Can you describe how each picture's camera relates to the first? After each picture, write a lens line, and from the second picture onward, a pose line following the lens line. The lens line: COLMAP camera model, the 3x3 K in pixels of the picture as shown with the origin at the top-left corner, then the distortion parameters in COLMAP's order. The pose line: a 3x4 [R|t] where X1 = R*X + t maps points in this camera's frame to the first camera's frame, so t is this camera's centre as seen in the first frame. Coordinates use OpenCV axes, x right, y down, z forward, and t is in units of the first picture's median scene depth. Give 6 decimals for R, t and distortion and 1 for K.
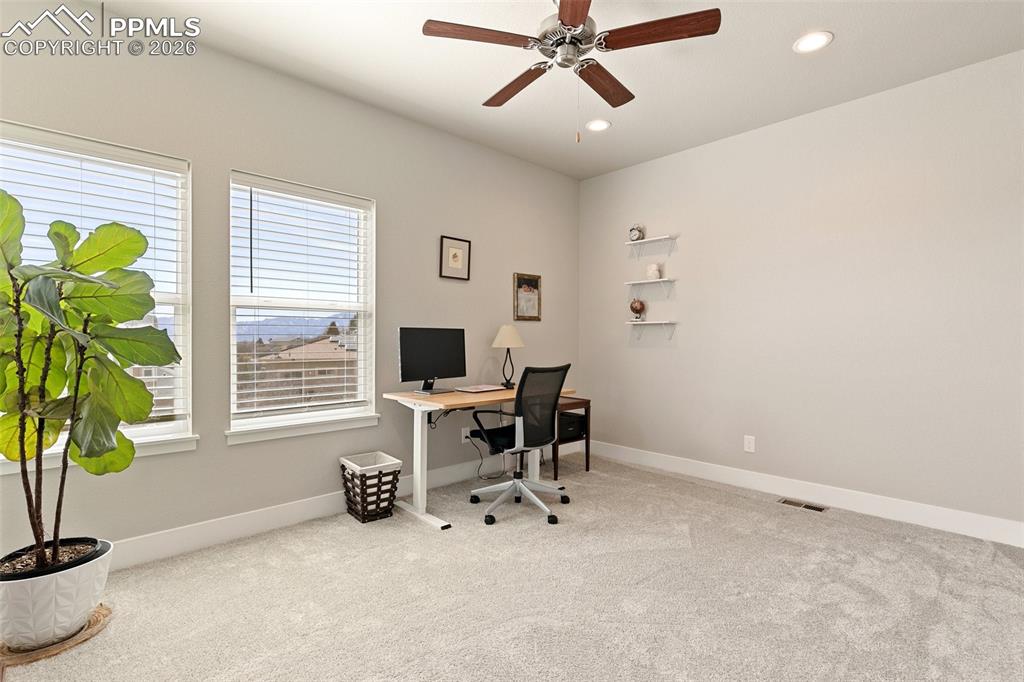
lens RADIAL K [[486.4, 0, 512.0], [0, 486.4, 341.0], [0, 0, 1]] dist [0.001020, -0.000051]
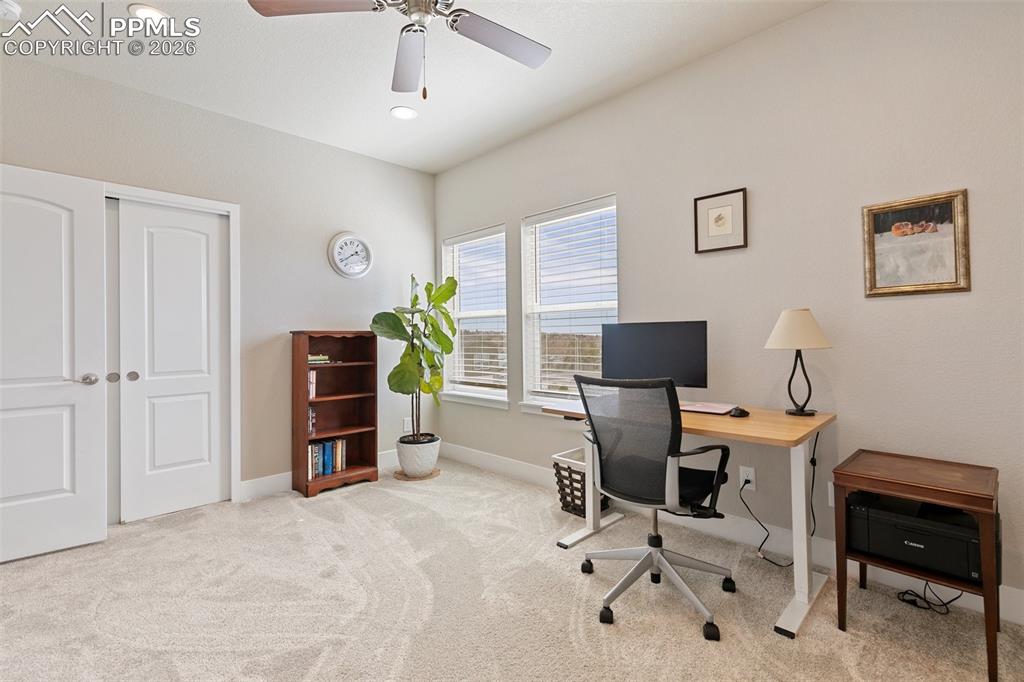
lens RADIAL K [[457.3, 0, 512.0], [0, 457.3, 341.0], [0, 0, 1]] dist [0.001715, -0.000159]
pose [[0.024316, 0.002558, -0.999701, 0.557219], [-0.000871, 0.999996, 0.002537, 0.002710], [0.999704, 0.000810, 0.024319, 0.698909]]
